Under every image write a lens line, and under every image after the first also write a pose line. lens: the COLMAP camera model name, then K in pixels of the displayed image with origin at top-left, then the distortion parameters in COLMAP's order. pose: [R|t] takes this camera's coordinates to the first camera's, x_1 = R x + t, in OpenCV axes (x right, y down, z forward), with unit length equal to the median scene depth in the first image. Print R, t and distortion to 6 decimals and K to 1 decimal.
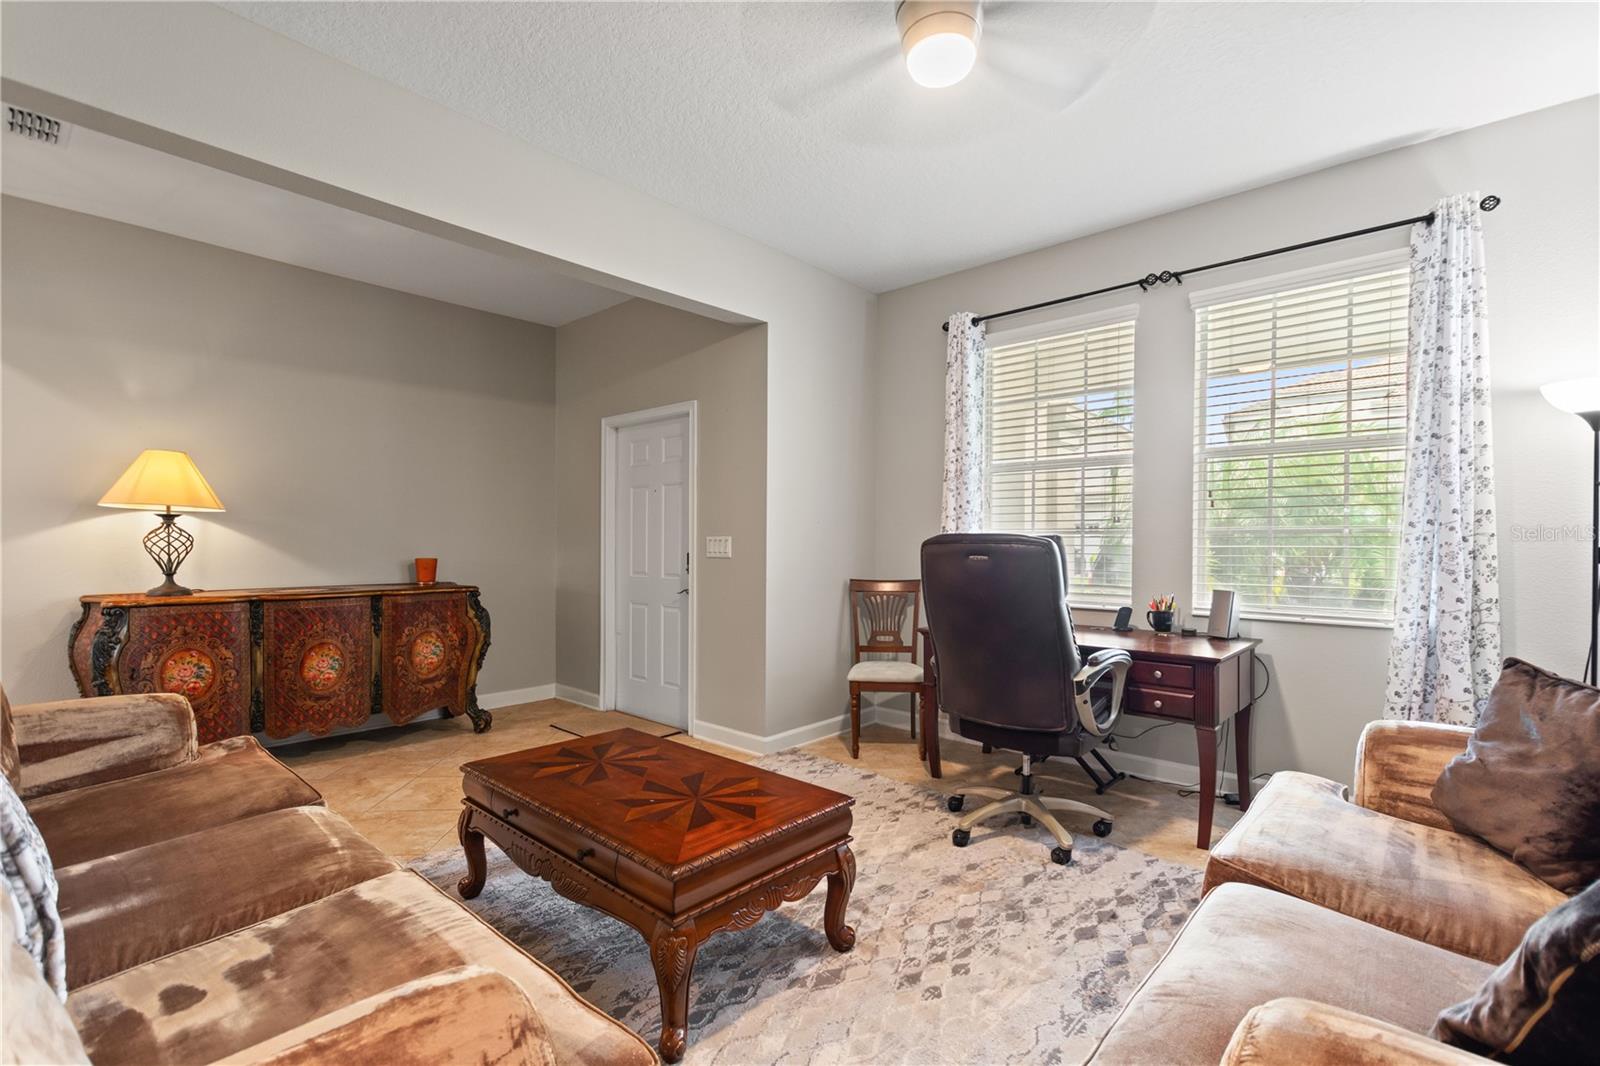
lens RADIAL K [[716.3, 0, 807.4], [0, 716.3, 543.8], [0, 0, 1]] dist [0.011848, -0.004586]
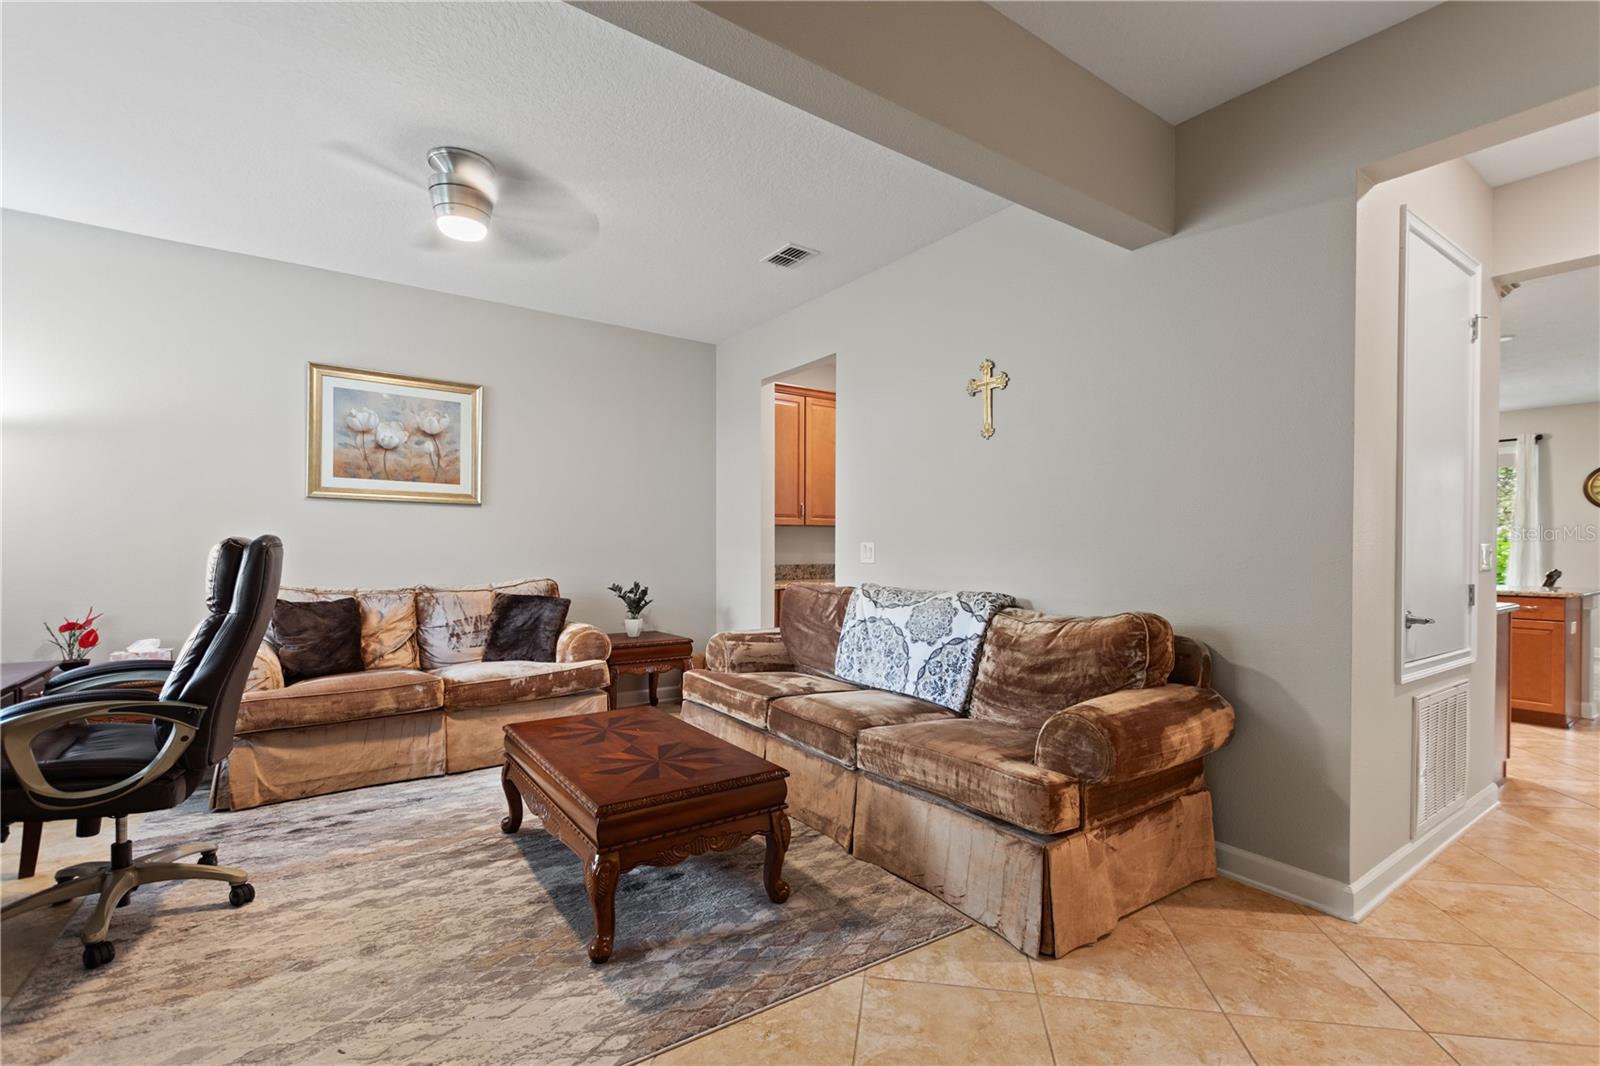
lens RADIAL K [[716.3, 0, 808.7], [0, 716.3, 539.4], [0, 0, 1]] dist [0.011848, -0.004586]
pose [[-0.976871, -0.003542, 0.213800, -0.701890], [-0.004141, 0.999989, -0.002352, -0.010067], [-0.213789, -0.003183, -0.976875, 1.917085]]
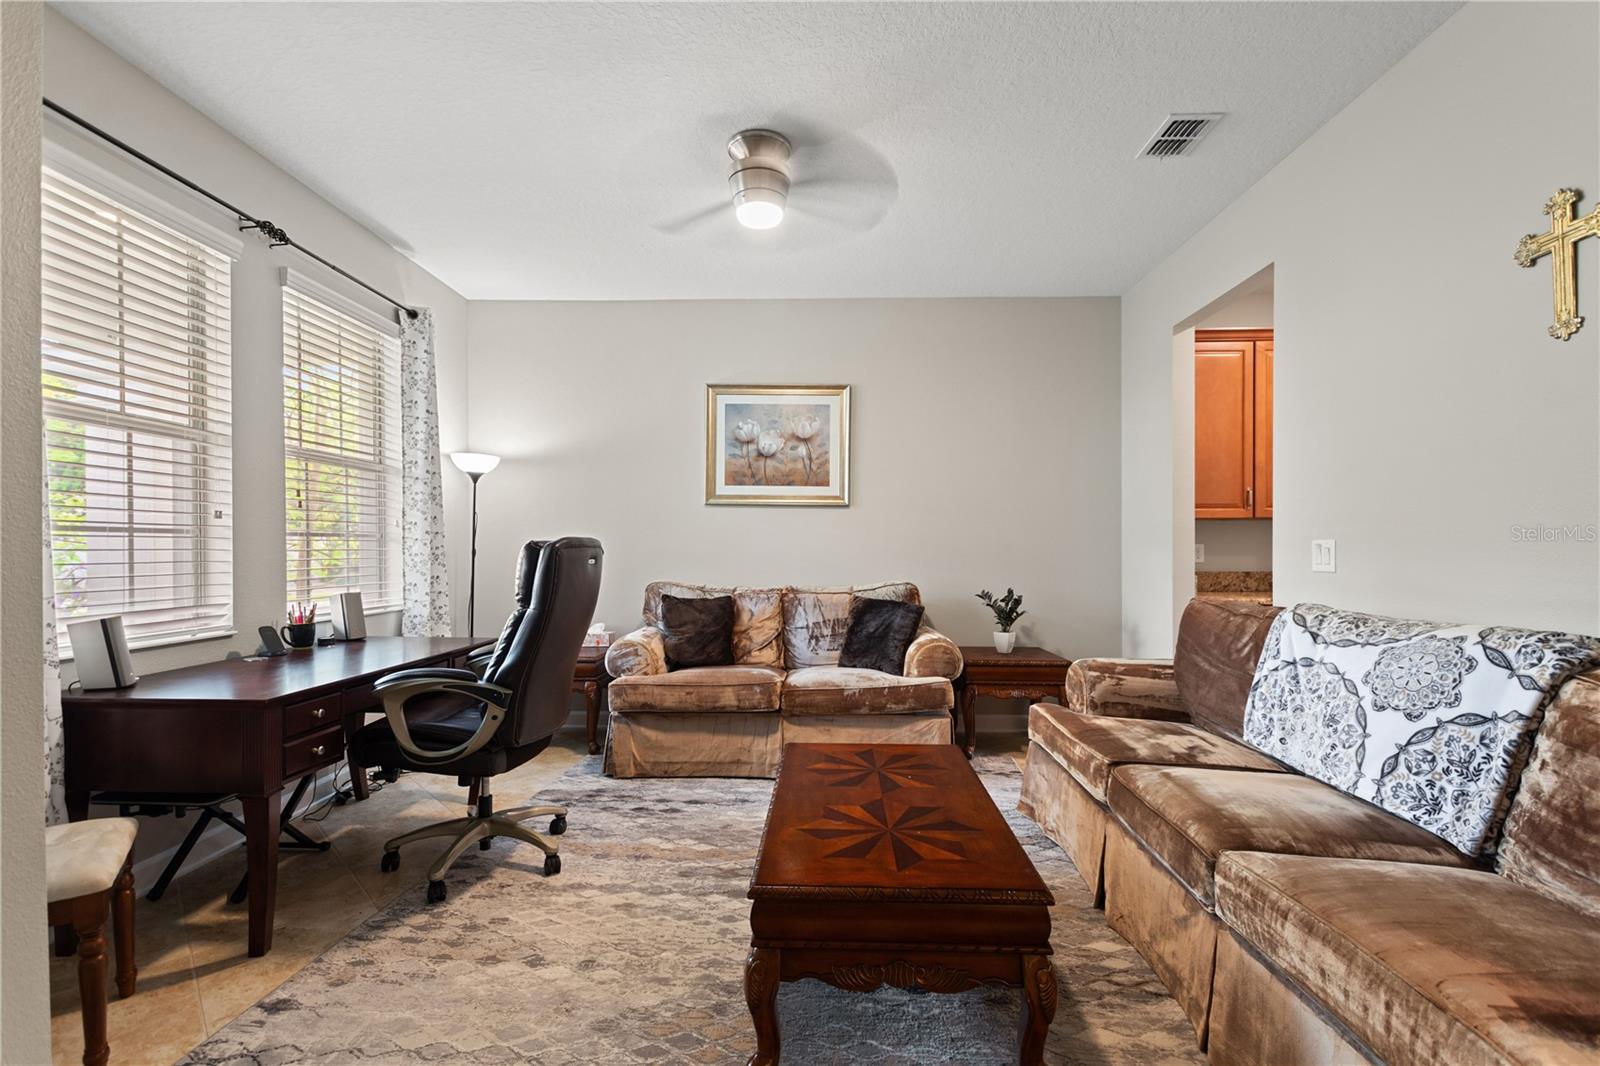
lens RADIAL K [[716.3, 0, 811.2], [0, 716.3, 543.9], [0, 0, 1]] dist [0.011848, -0.004586]
pose [[-0.650625, 0.002055, 0.759397, -0.804754], [0.002962, 0.999996, -0.000169, -0.003250], [-0.759394, 0.002139, -0.650628, 1.531651]]
